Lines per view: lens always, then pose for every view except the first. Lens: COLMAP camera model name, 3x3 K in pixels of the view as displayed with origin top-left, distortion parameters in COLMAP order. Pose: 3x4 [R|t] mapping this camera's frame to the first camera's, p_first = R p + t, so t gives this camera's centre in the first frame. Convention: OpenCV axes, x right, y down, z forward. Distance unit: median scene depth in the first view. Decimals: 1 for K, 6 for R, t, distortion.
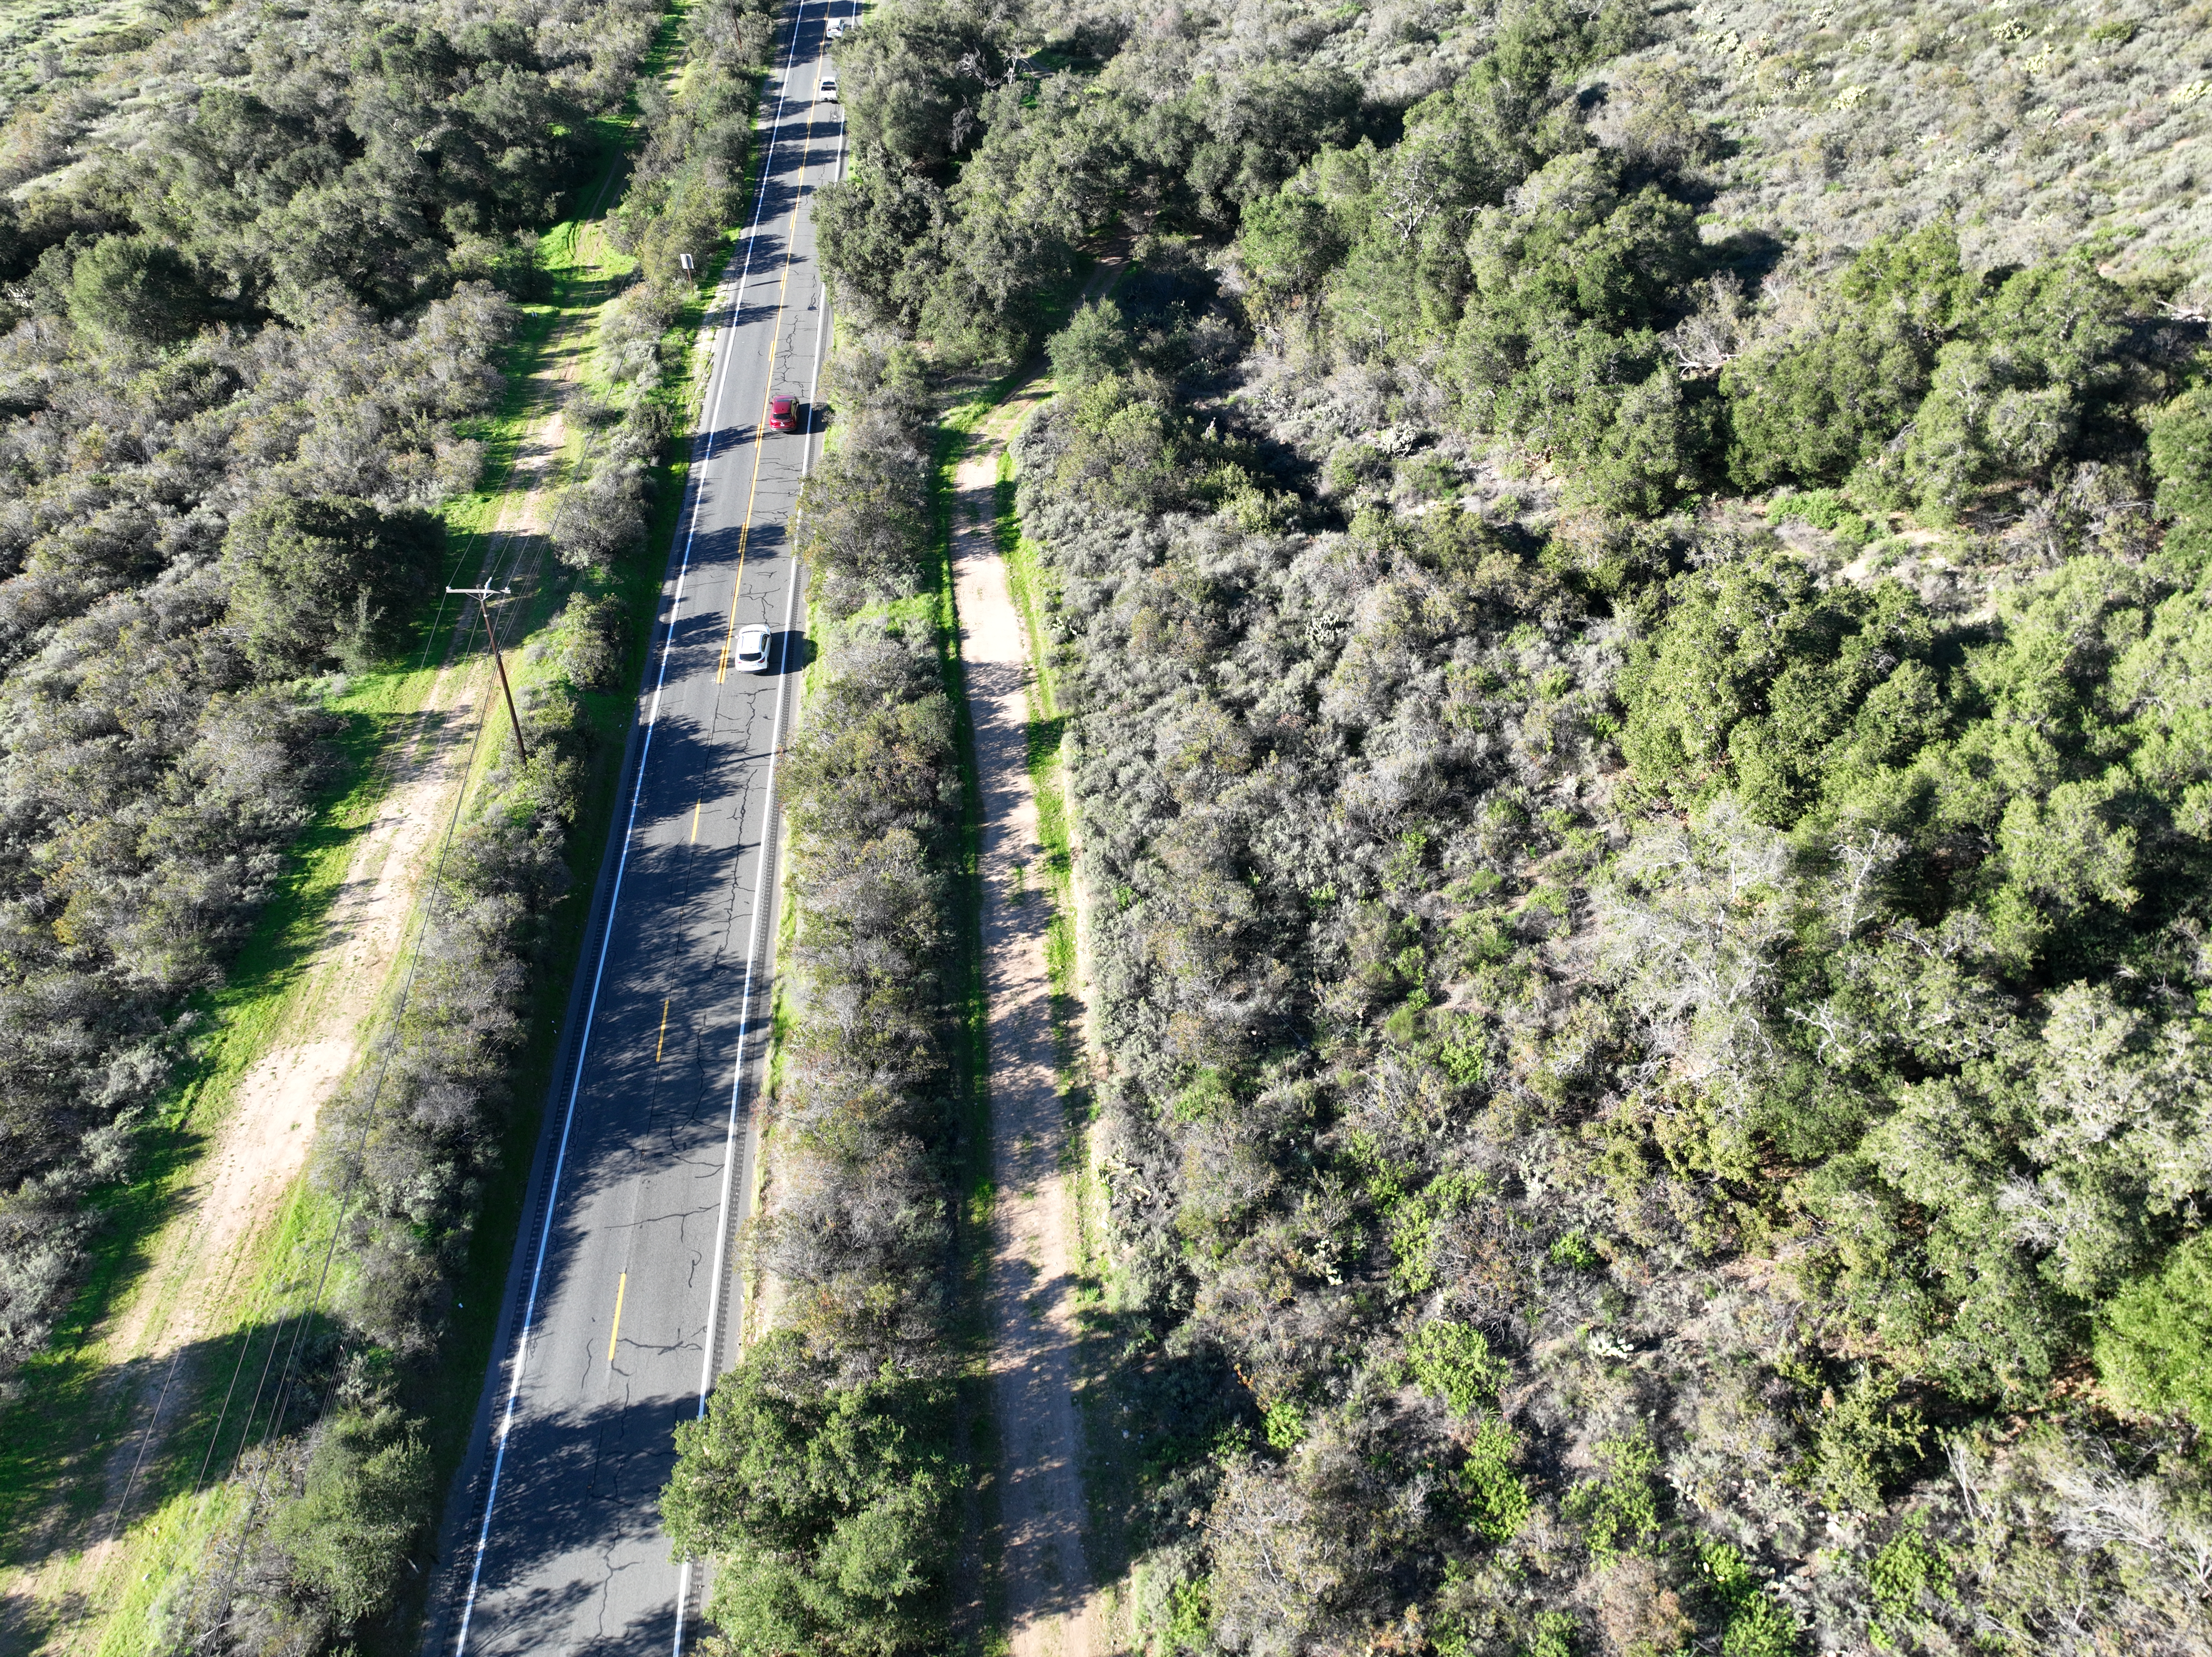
lens RADIAL K [[1539.9, 0, 1105.7], [0, 1539.9, 820.6], [0, 0, 1]] dist [0.003559, 0.017502]
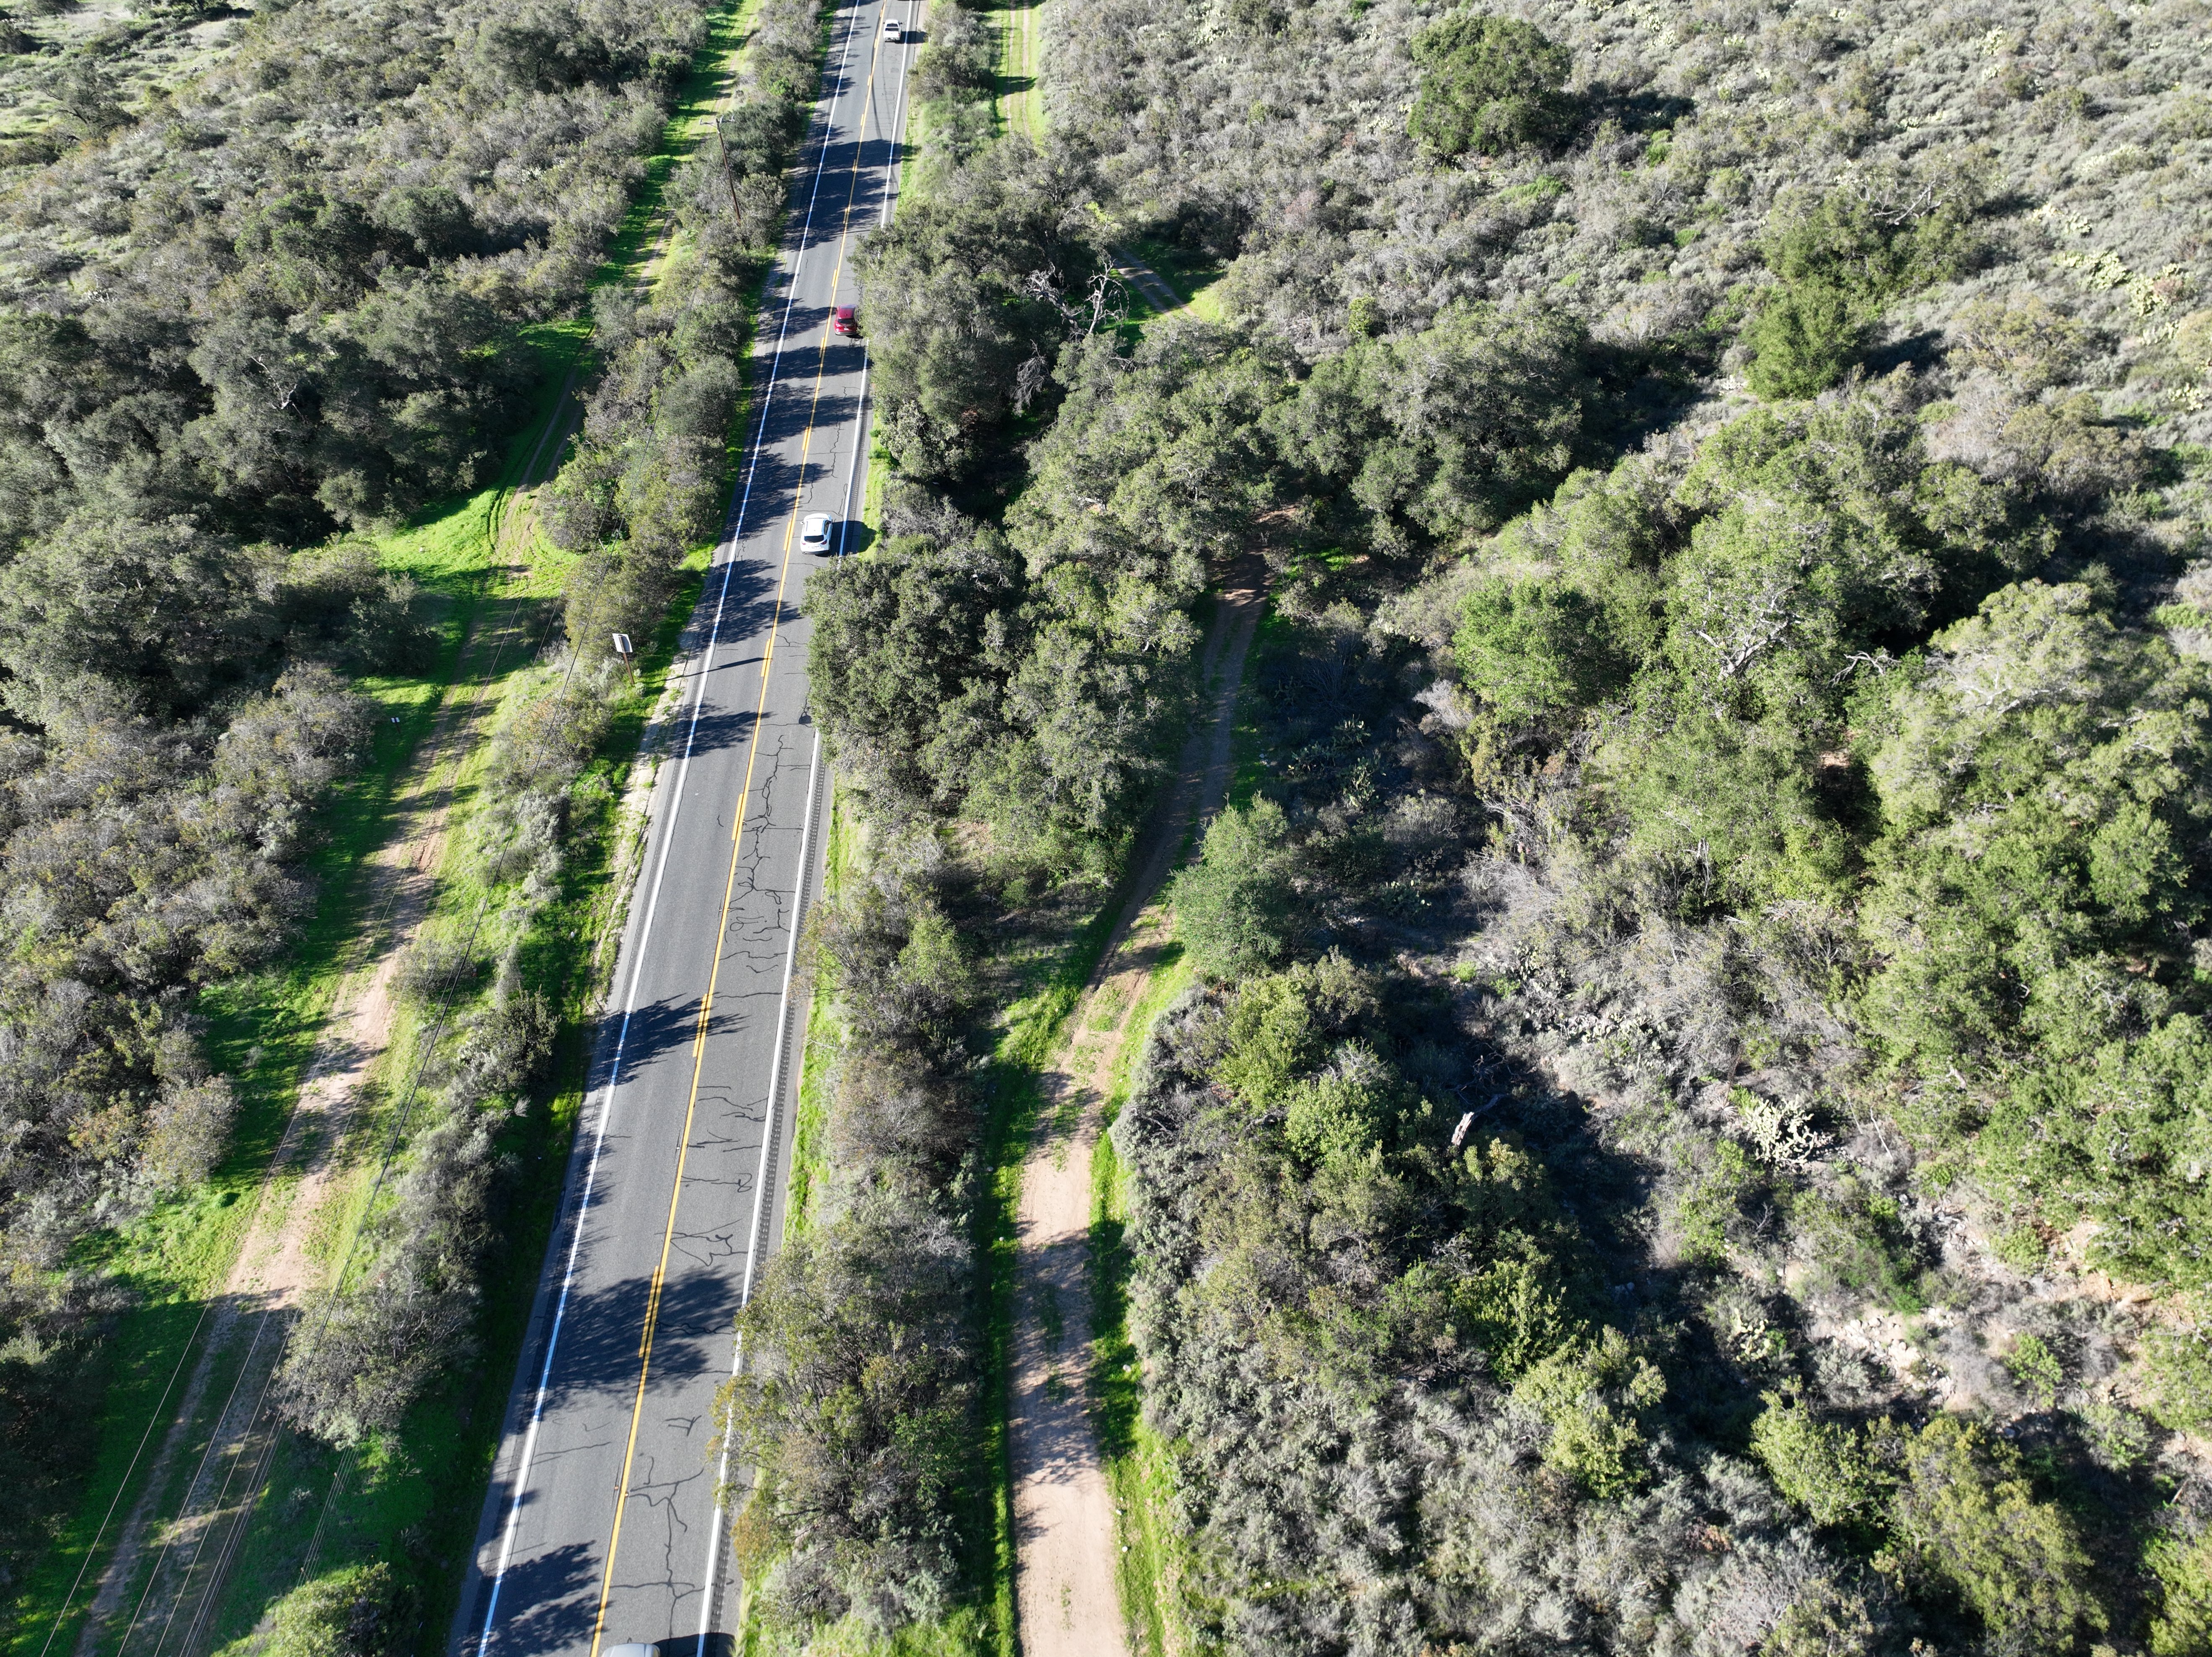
lens RADIAL K [[1539.9, 0, 1108.7], [0, 1539.9, 827.5], [0, 0, 1]] dist [0.003559, 0.017502]
pose [[0.999549, 0.019411, -0.022891, -0.042200], [-0.019333, 0.999807, 0.003620, -0.289085], [0.022957, -0.003176, 0.999731, 0.332145]]
